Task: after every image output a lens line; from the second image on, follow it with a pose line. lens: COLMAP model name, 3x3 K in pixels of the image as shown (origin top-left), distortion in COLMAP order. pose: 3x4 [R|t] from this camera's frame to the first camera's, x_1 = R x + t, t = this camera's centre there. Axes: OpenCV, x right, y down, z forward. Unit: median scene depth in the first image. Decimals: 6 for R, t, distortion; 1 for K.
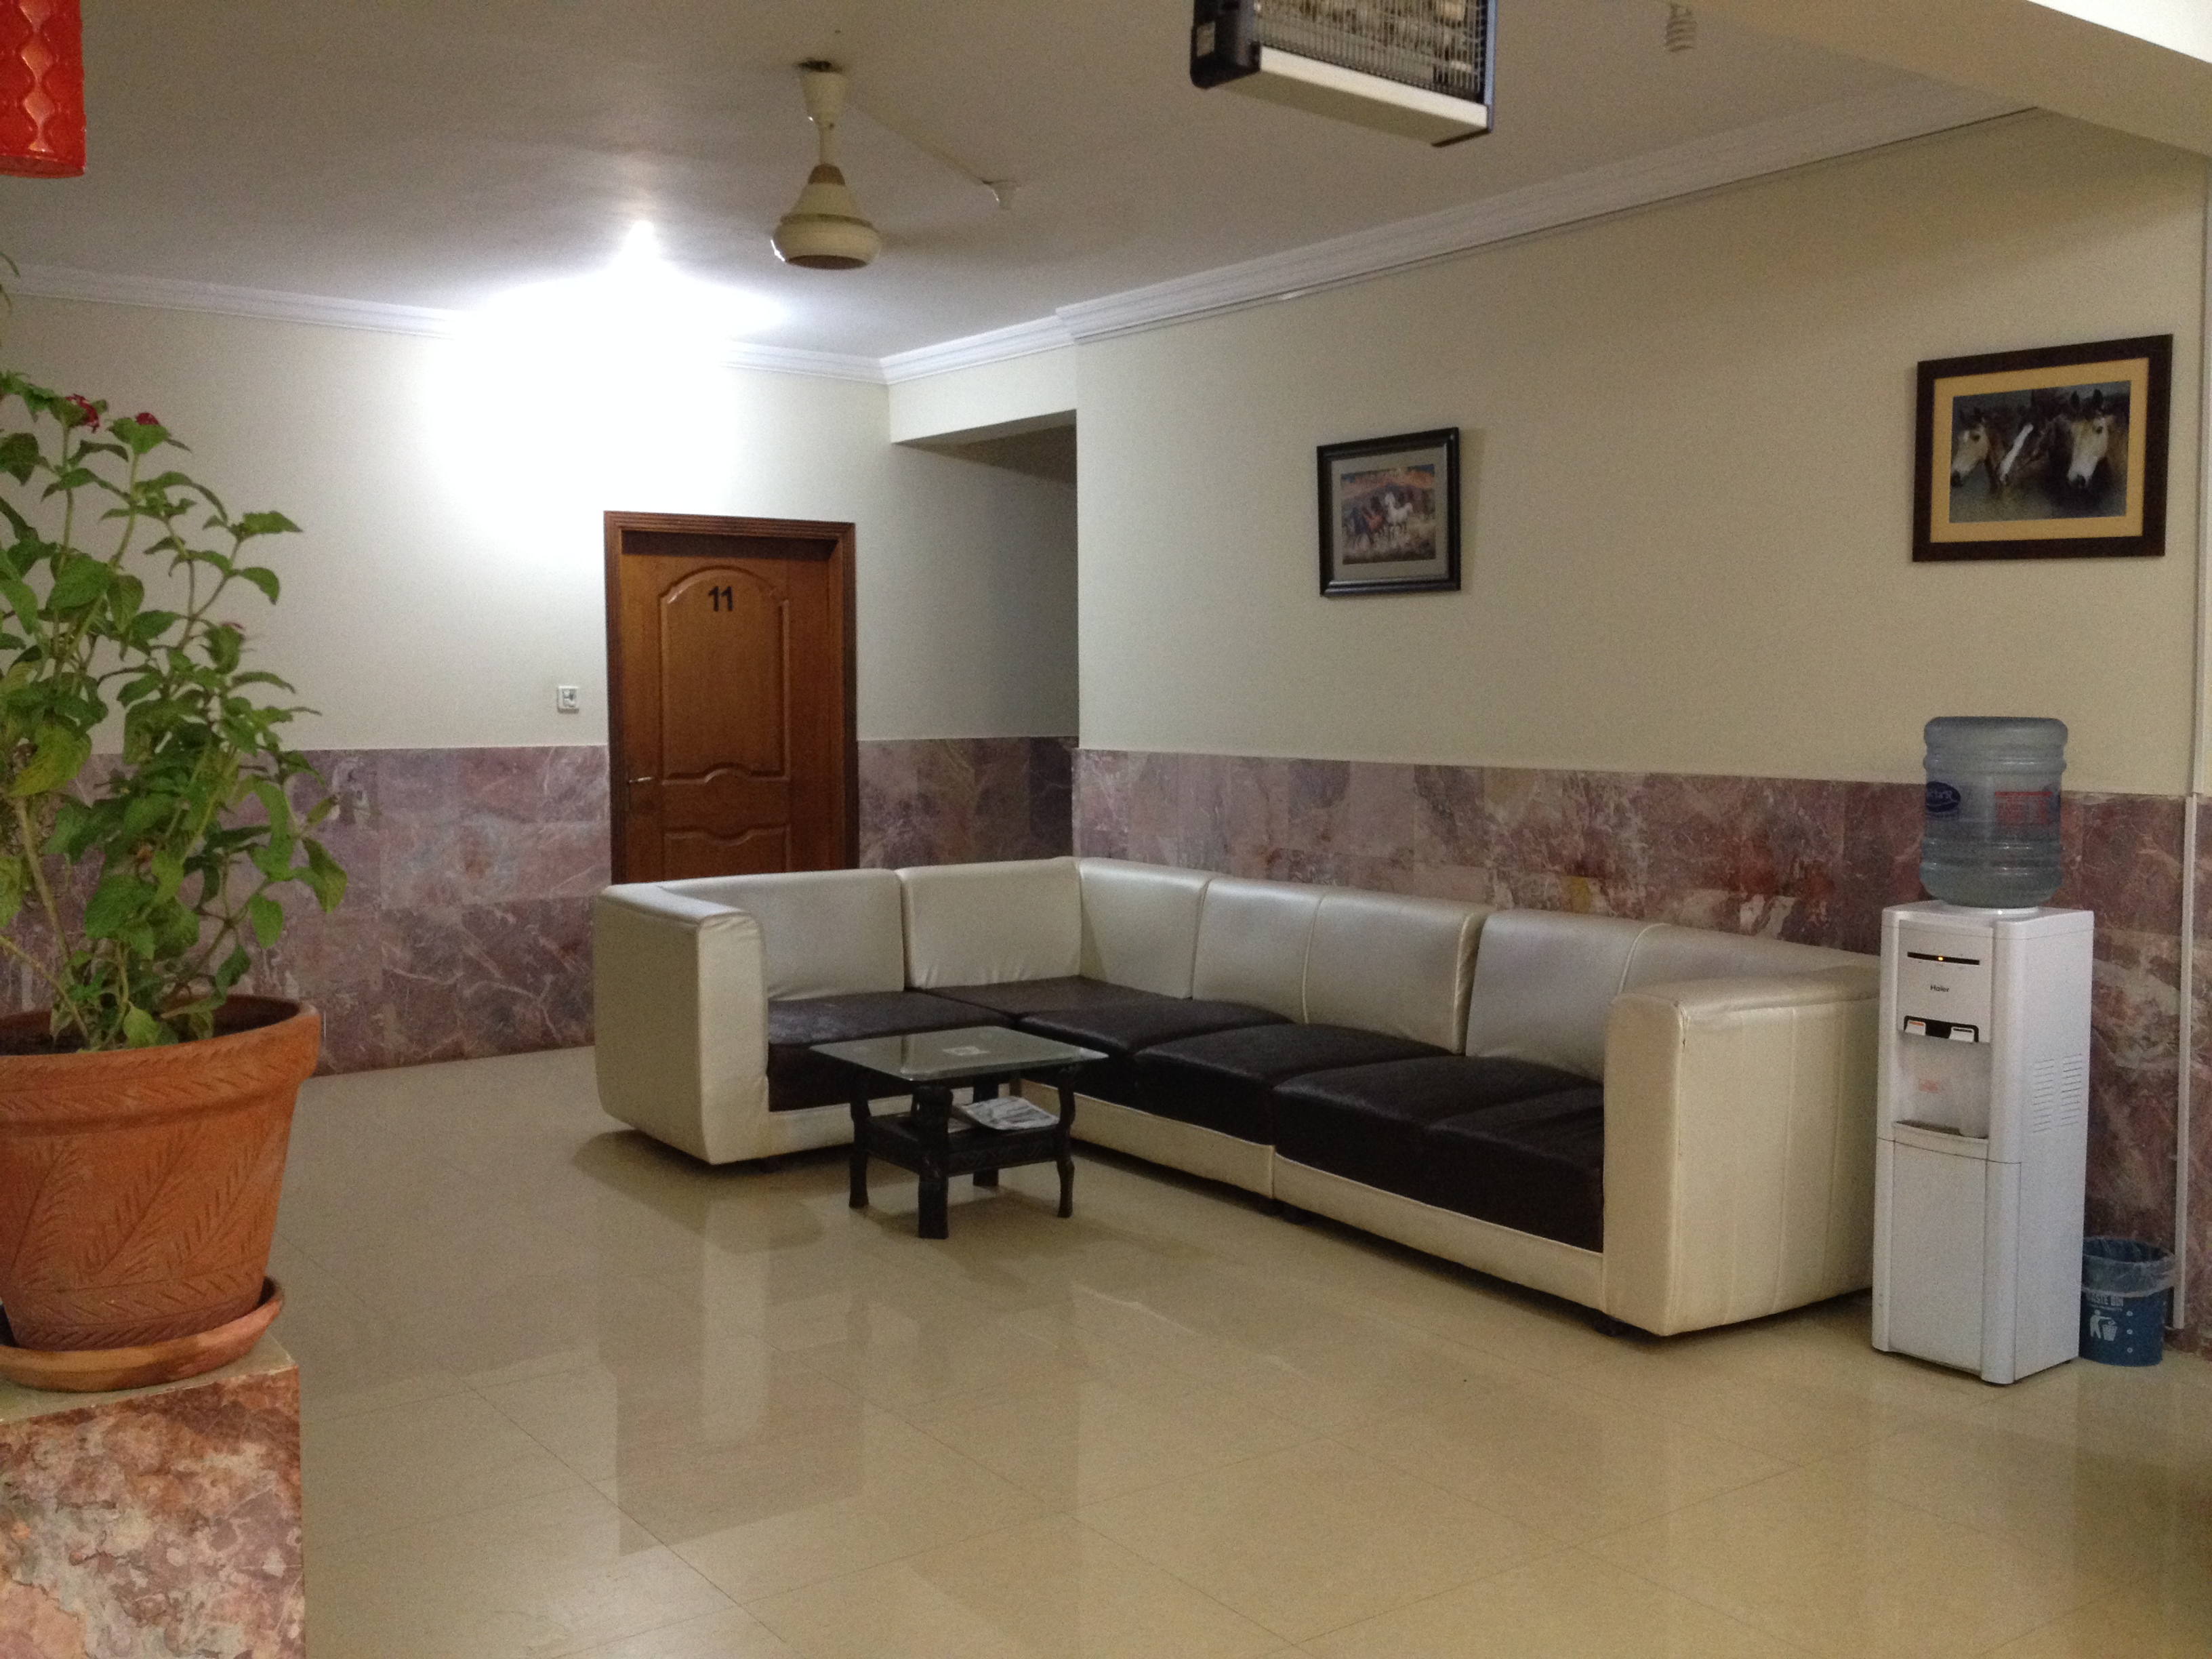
lens RADIAL K [[2070.6, 0, 1106.0], [0, 2070.6, 829.5], [0, 0, 1]] dist [0.111408, -0.206679]
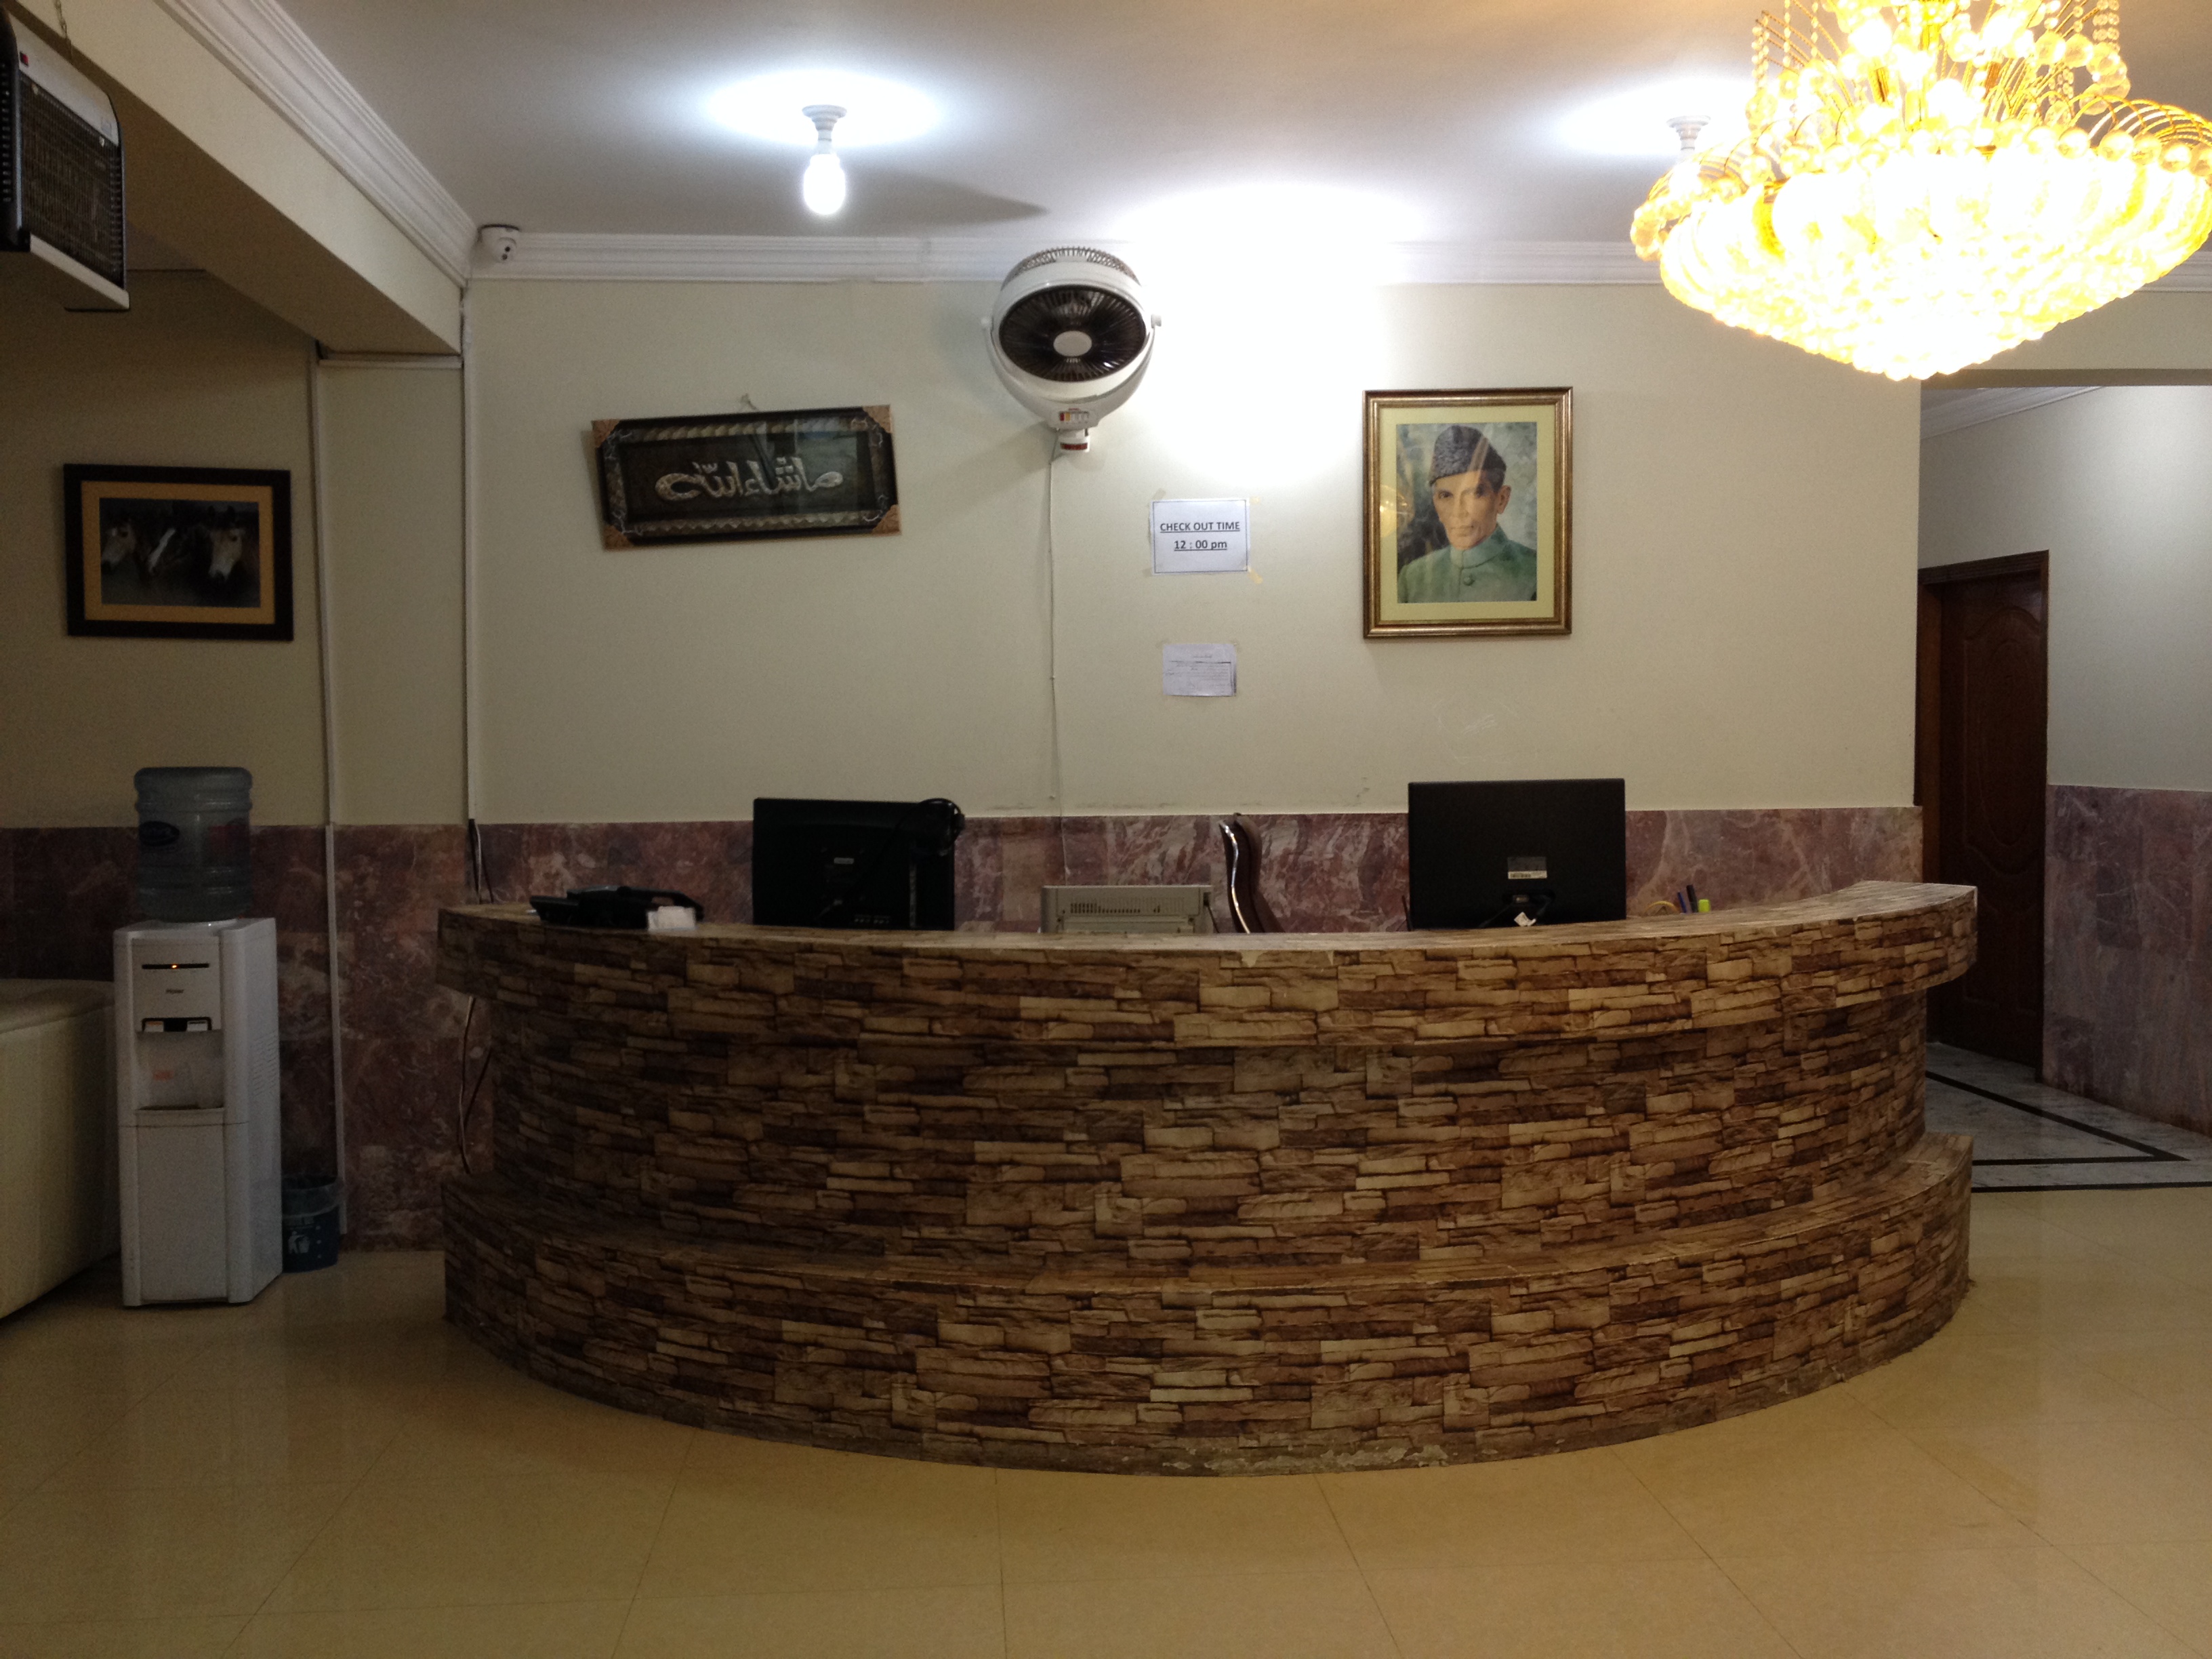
lens RADIAL K [[2070.6, 0, 1106.0], [0, 2070.6, 829.5], [0, 0, 1]] dist [0.111408, -0.206679]
pose [[0.521800, -0.044050, 0.851930, -0.339582], [0.068865, 0.997582, 0.009401, 0.008051], [-0.850283, 0.053762, 0.523572, -0.094209]]
